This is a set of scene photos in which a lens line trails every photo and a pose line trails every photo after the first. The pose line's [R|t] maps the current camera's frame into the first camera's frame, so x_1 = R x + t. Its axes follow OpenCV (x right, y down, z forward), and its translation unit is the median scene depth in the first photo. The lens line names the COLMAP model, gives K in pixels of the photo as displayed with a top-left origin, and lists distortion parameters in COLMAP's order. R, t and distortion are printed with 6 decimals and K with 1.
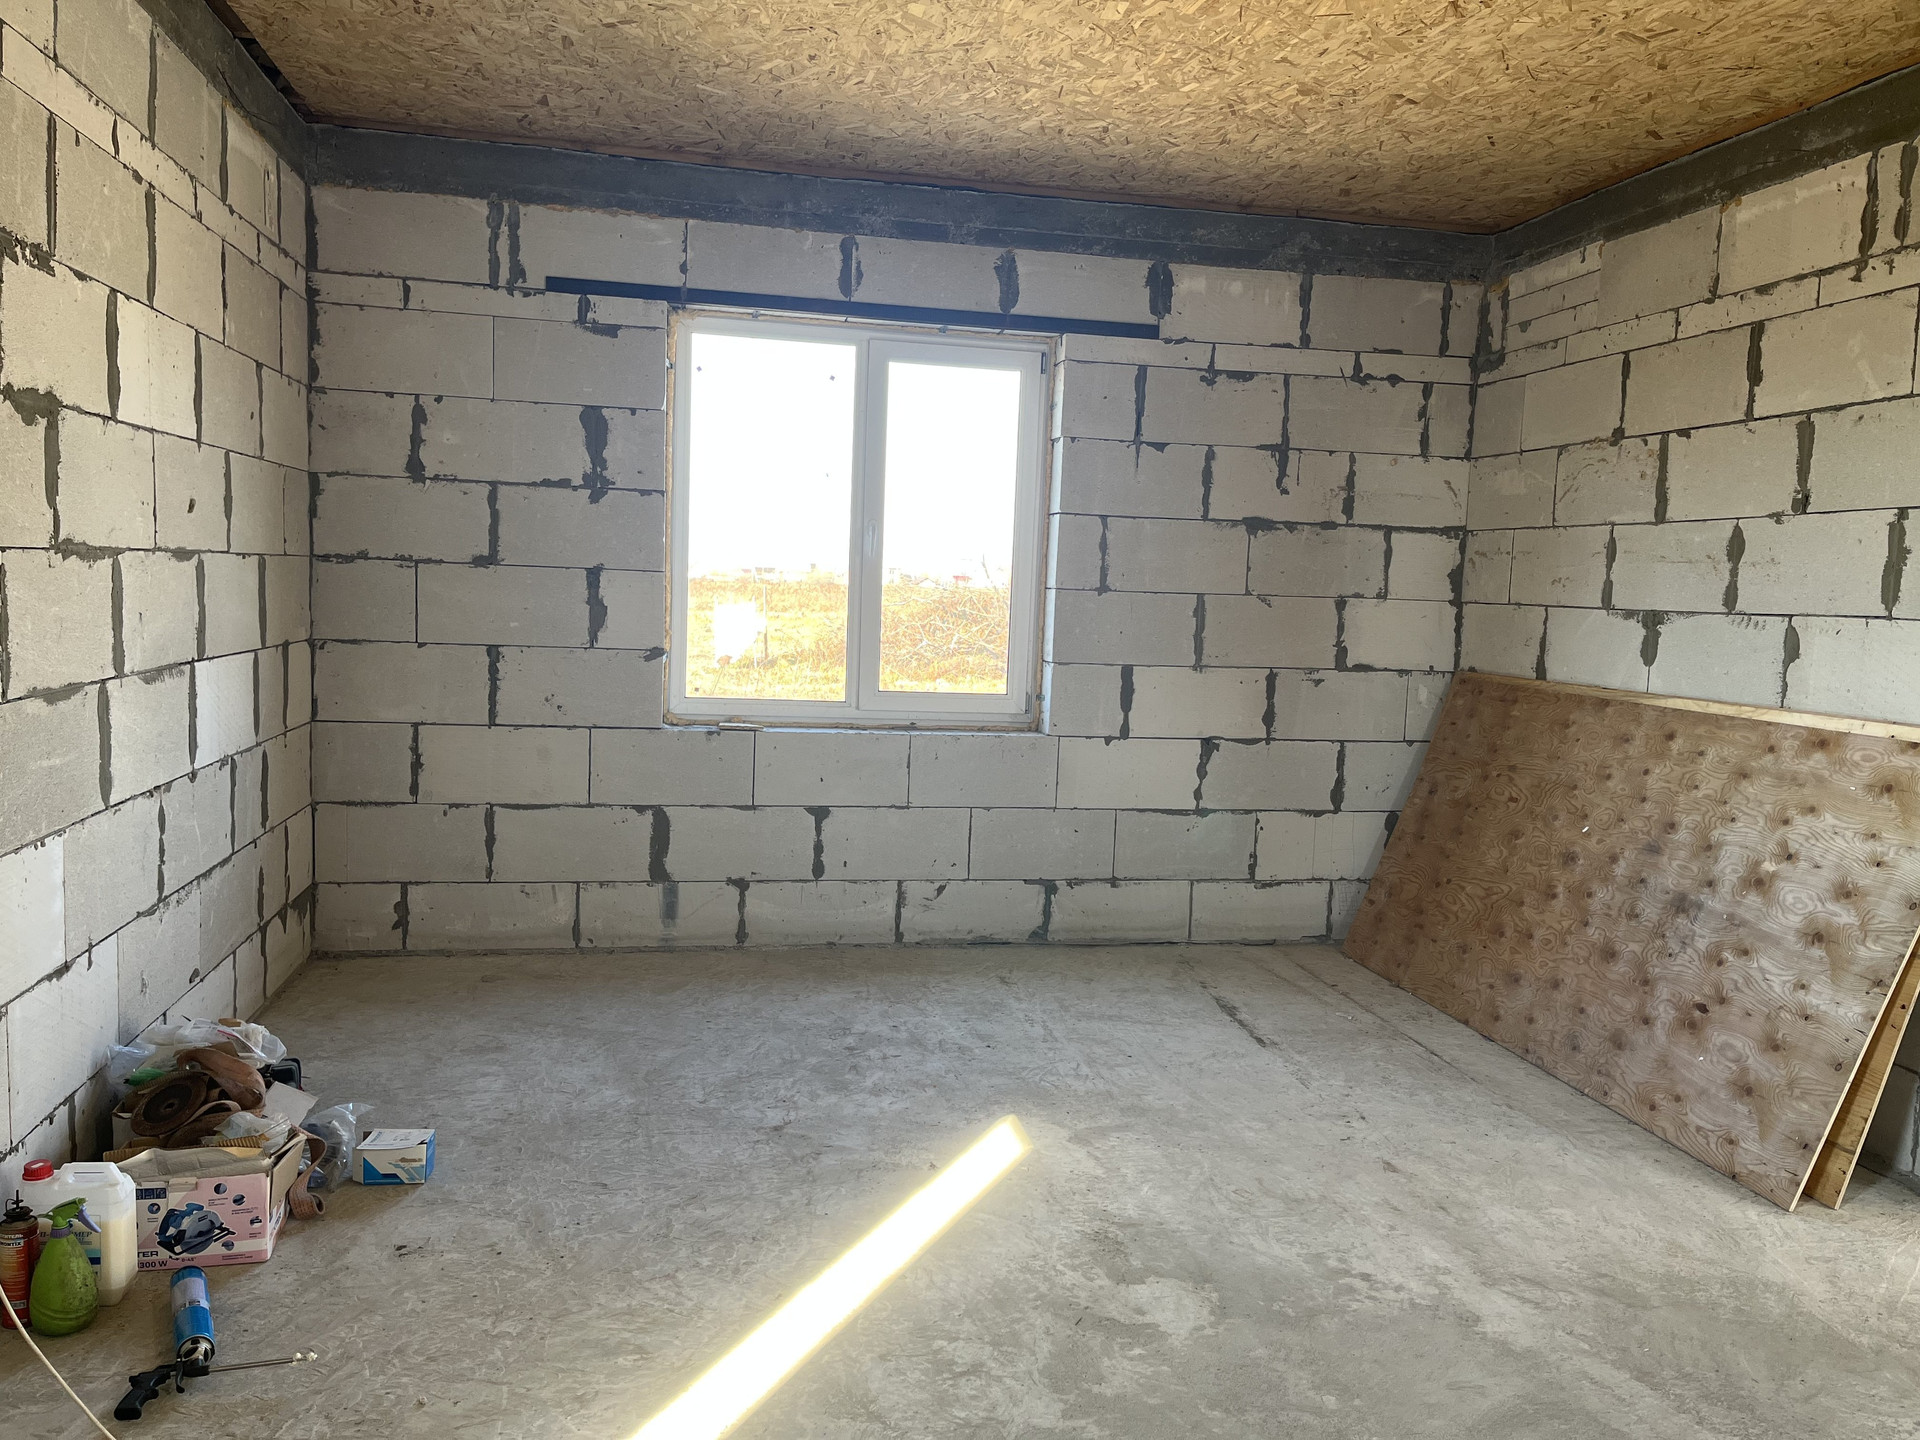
lens RADIAL K [[1447.3, 0, 968.3], [0, 1447.3, 722.0], [0, 0, 1]] dist [0.076144, -0.101960]
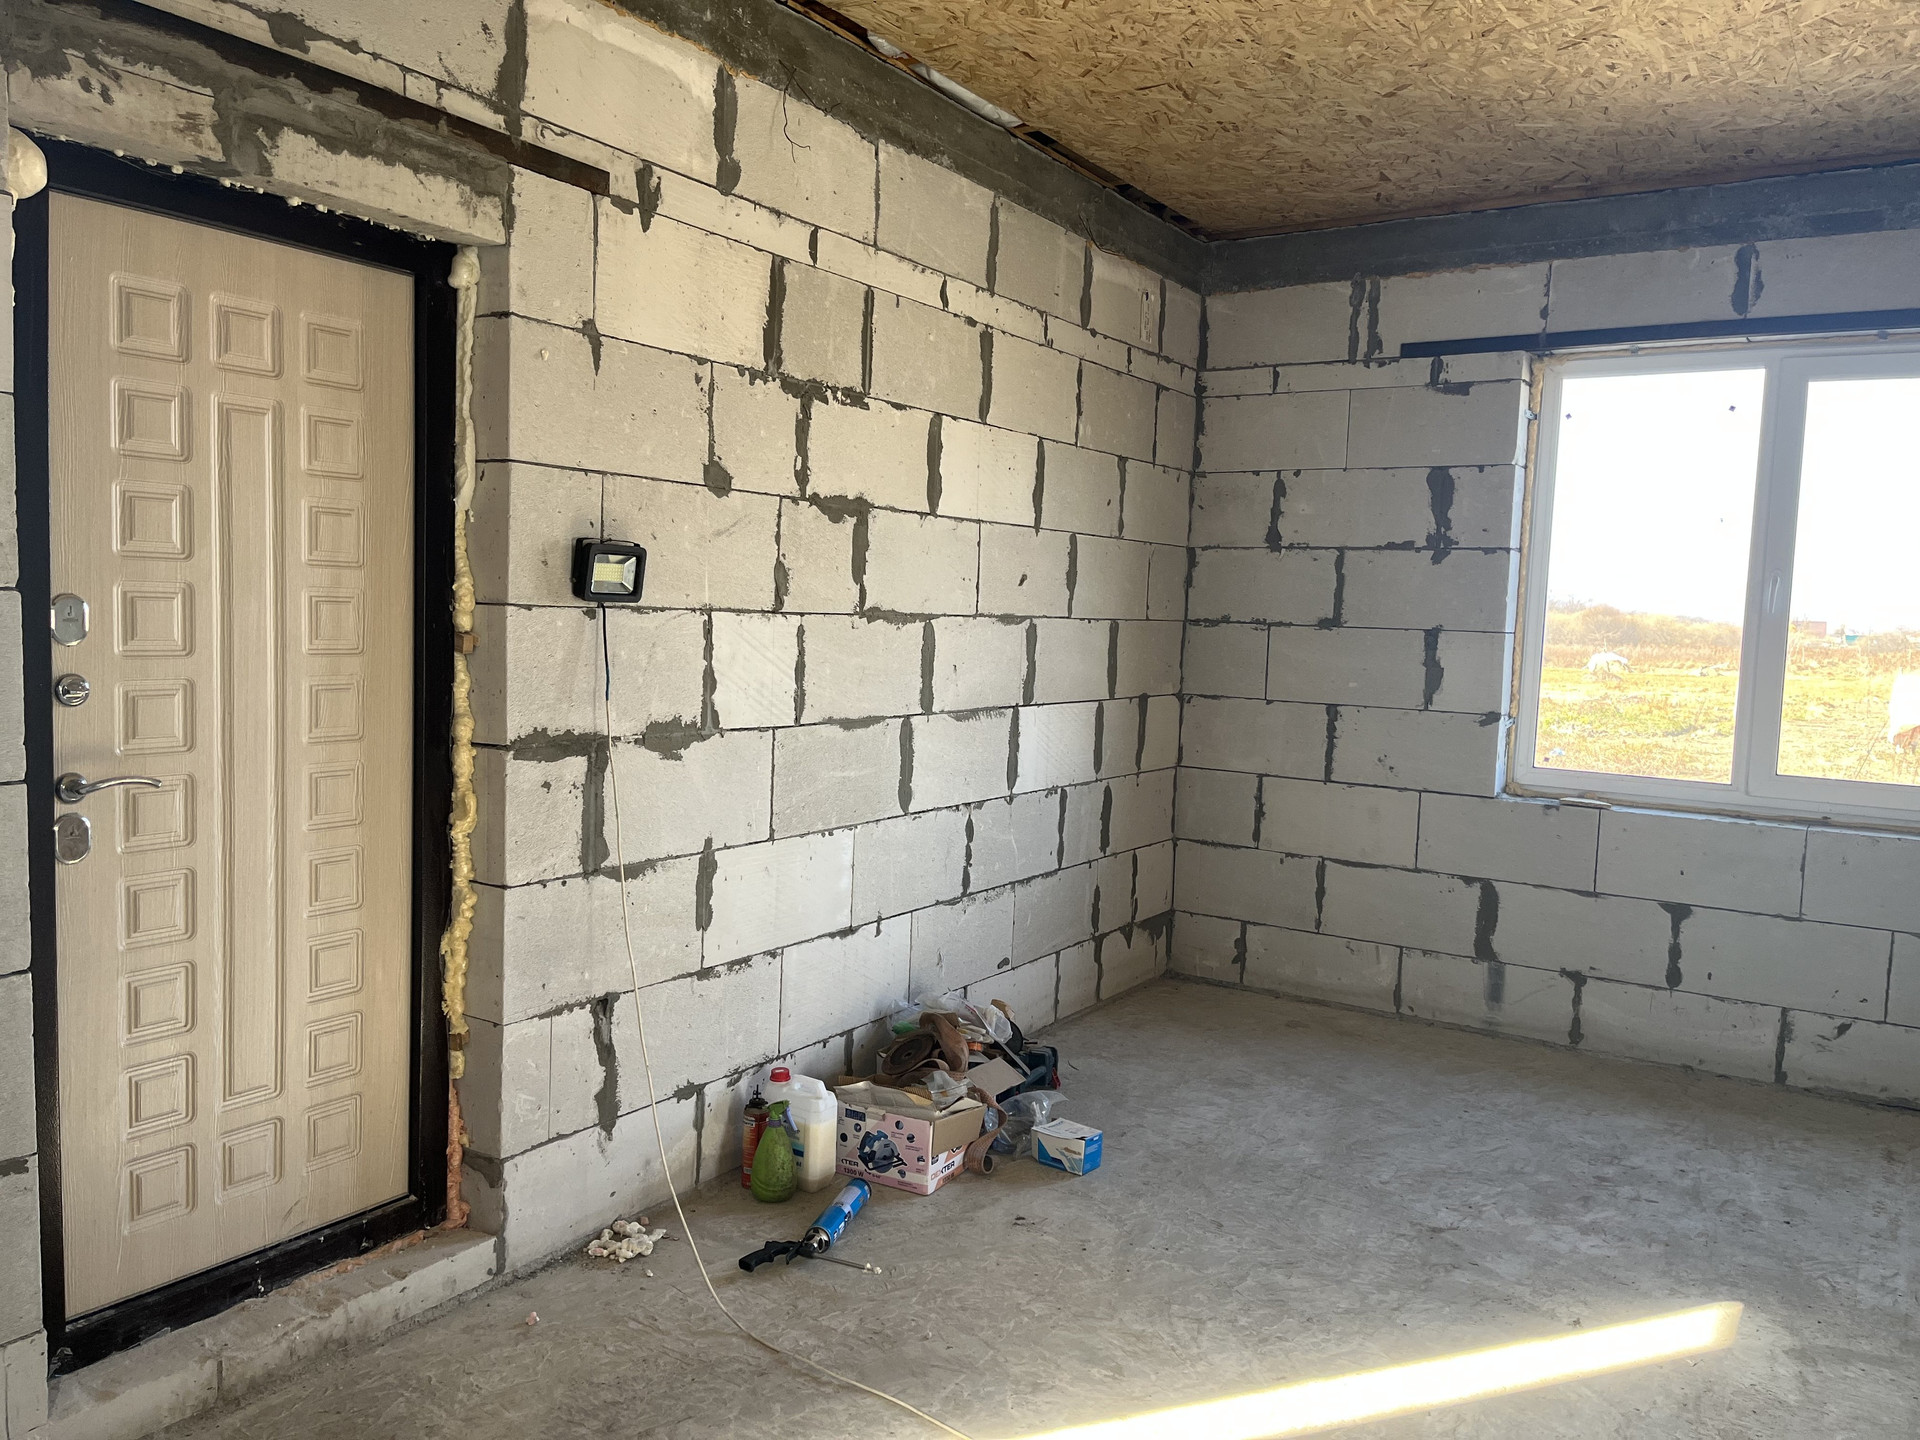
lens RADIAL K [[1447.3, 0, 945.6], [0, 1447.3, 718.9], [0, 0, 1]] dist [0.076144, -0.101960]
pose [[0.710438, 0.040126, -0.702615, 0.240942], [-0.074668, 0.997036, -0.018559, -0.003107], [0.699788, 0.065648, 0.711328, 0.084507]]
